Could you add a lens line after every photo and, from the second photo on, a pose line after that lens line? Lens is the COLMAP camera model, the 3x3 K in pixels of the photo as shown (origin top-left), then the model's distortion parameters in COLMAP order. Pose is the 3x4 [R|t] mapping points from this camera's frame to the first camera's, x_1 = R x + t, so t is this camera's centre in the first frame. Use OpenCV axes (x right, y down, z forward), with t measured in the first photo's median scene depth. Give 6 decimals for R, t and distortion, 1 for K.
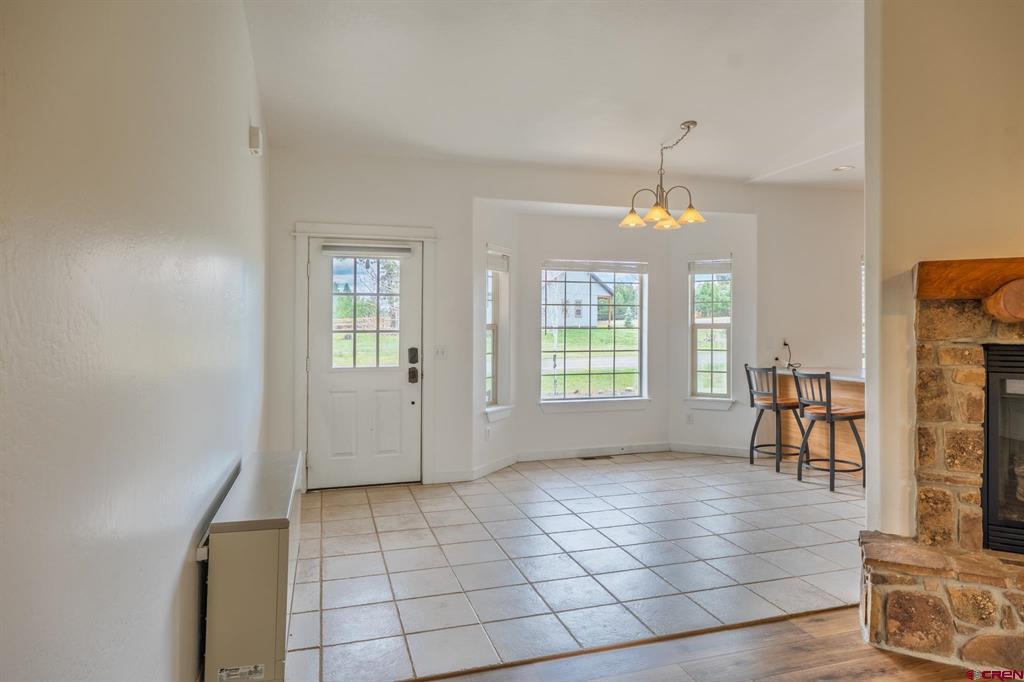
lens RADIAL K [[615.4, 0, 511.7], [0, 615.4, 313.3], [0, 0, 1]] dist [-0.019651, 0.003690]
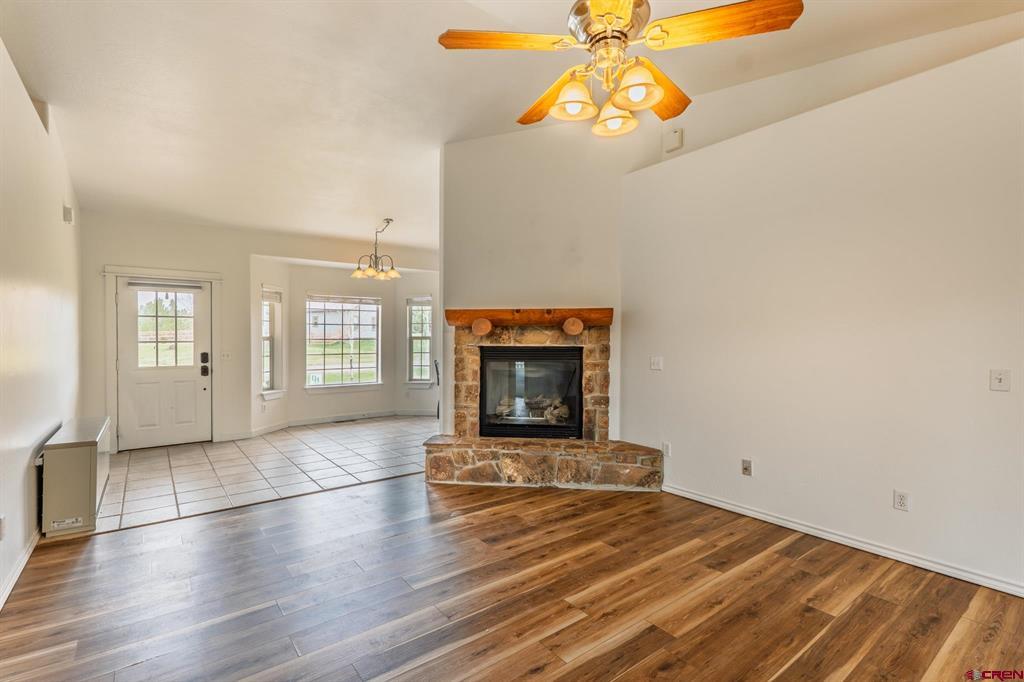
lens RADIAL K [[477.4, 0, 518.0], [0, 477.4, 342.1], [0, 0, 1]] dist [0.000129, 0.002208]
pose [[0.935141, -0.004096, 0.354251, 0.146896], [-0.006653, 0.999554, 0.029120, -0.009483], [-0.354212, -0.029588, 0.934697, -0.372638]]
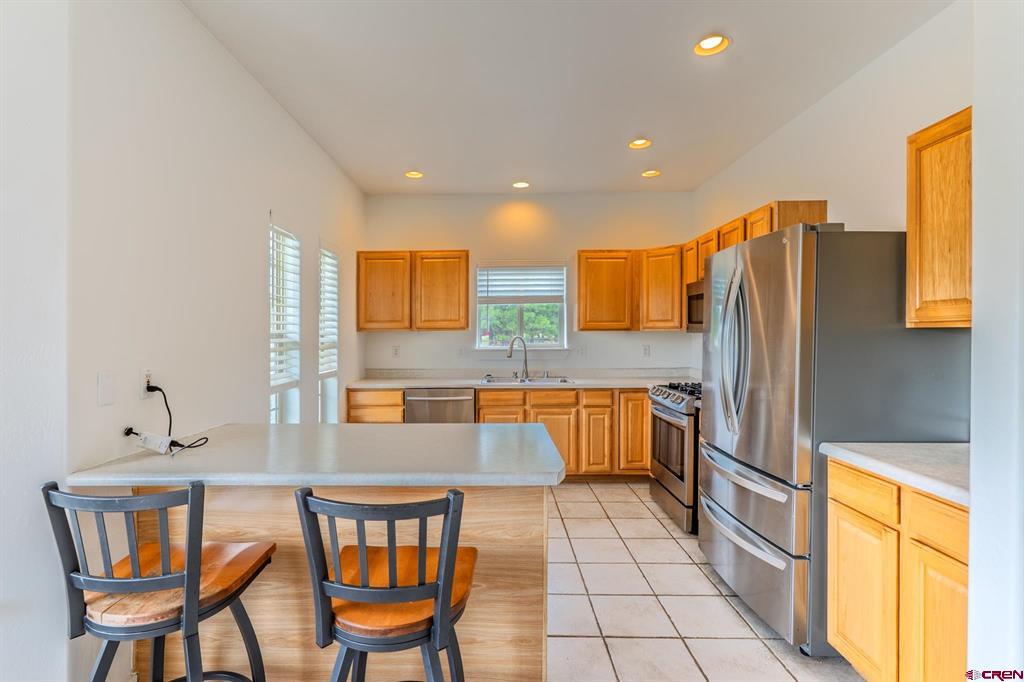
lens RADIAL K [[477.4, 0, 483.7], [0, 477.4, 338.2], [0, 0, 1]] dist [0.000129, 0.002208]
pose [[0.316925, -0.006110, 0.948431, 0.285205], [-0.017585, 0.999769, 0.012317, 0.016132], [-0.948288, -0.020582, 0.316744, 0.879372]]
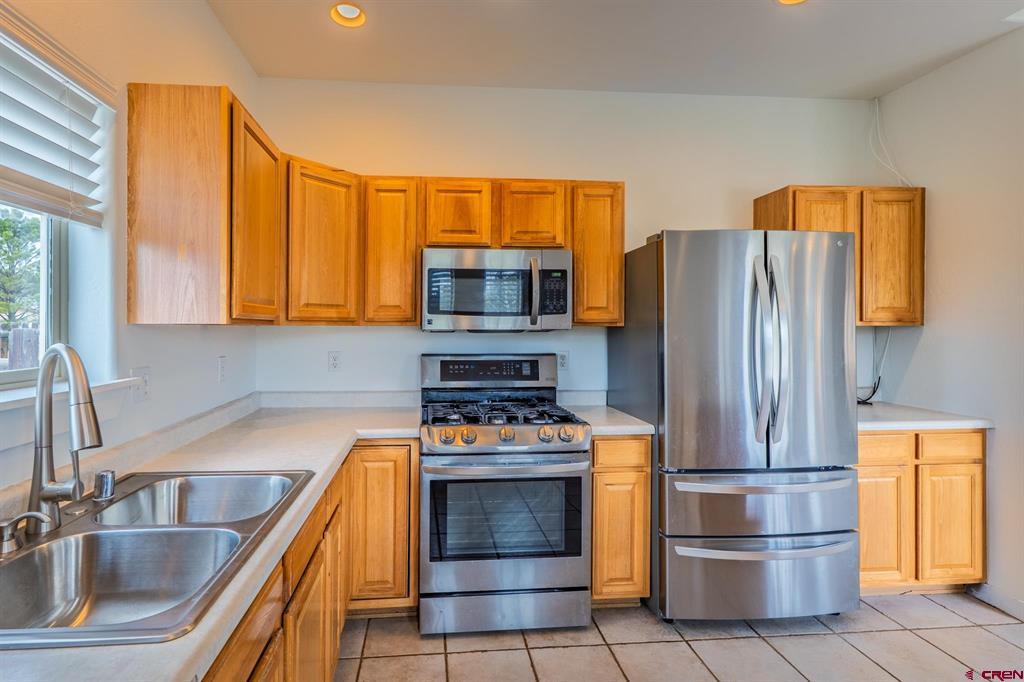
lens RADIAL K [[477.4, 0, 445.7], [0, 477.4, 326.7], [0, 0, 1]] dist [0.000129, 0.002208]
pose [[-0.972856, 0.007478, 0.231291, 0.987620], [0.001288, 0.999637, -0.026903, 0.021451], [-0.231409, -0.025875, -0.972512, 1.257242]]
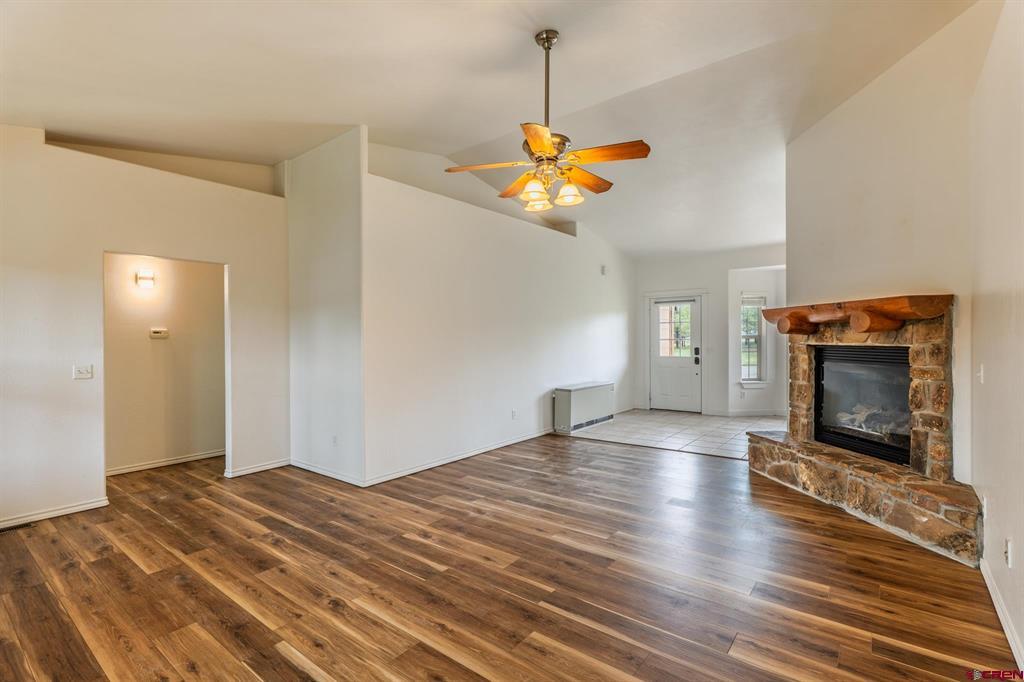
lens RADIAL K [[477.4, 0, 514.1], [0, 477.4, 337.2], [0, 0, 1]] dist [0.000129, 0.002208]
pose [[0.576701, -0.008128, -0.816915, 0.814570], [0.027556, 0.999575, 0.009508, -0.010928], [0.816490, -0.027994, 0.576680, -0.431689]]
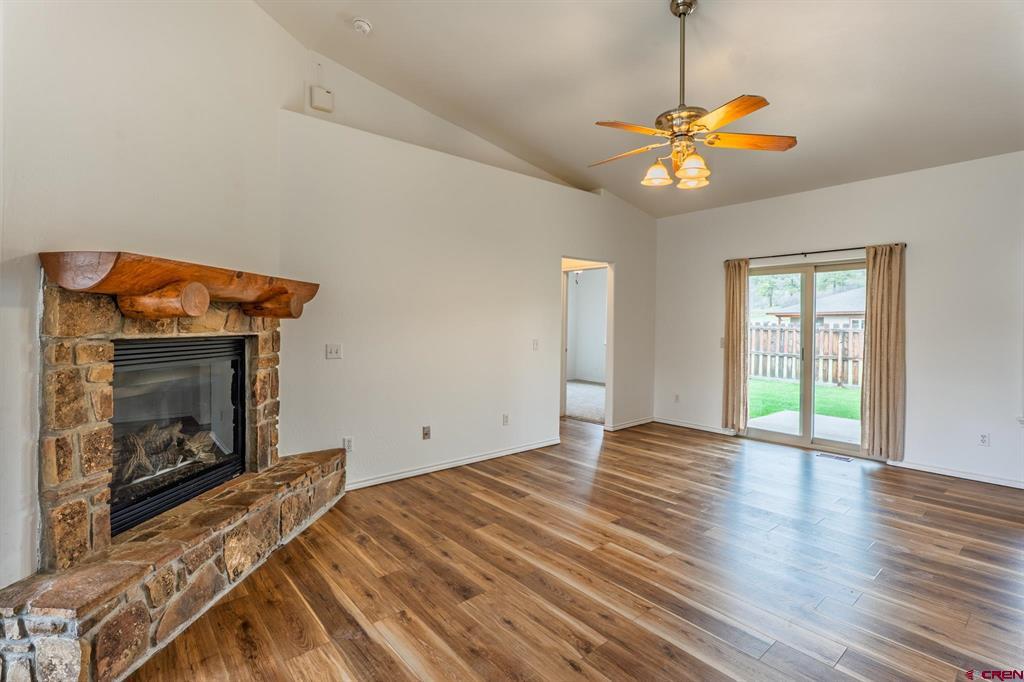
lens RADIAL K [[477.4, 0, 509.9], [0, 477.4, 324.2], [0, 0, 1]] dist [0.000129, 0.002208]
pose [[-0.394720, -0.006565, 0.918778, -0.113545], [-0.028141, 0.999592, -0.004948, 0.005057], [-0.918370, -0.027809, -0.394744, 0.370156]]
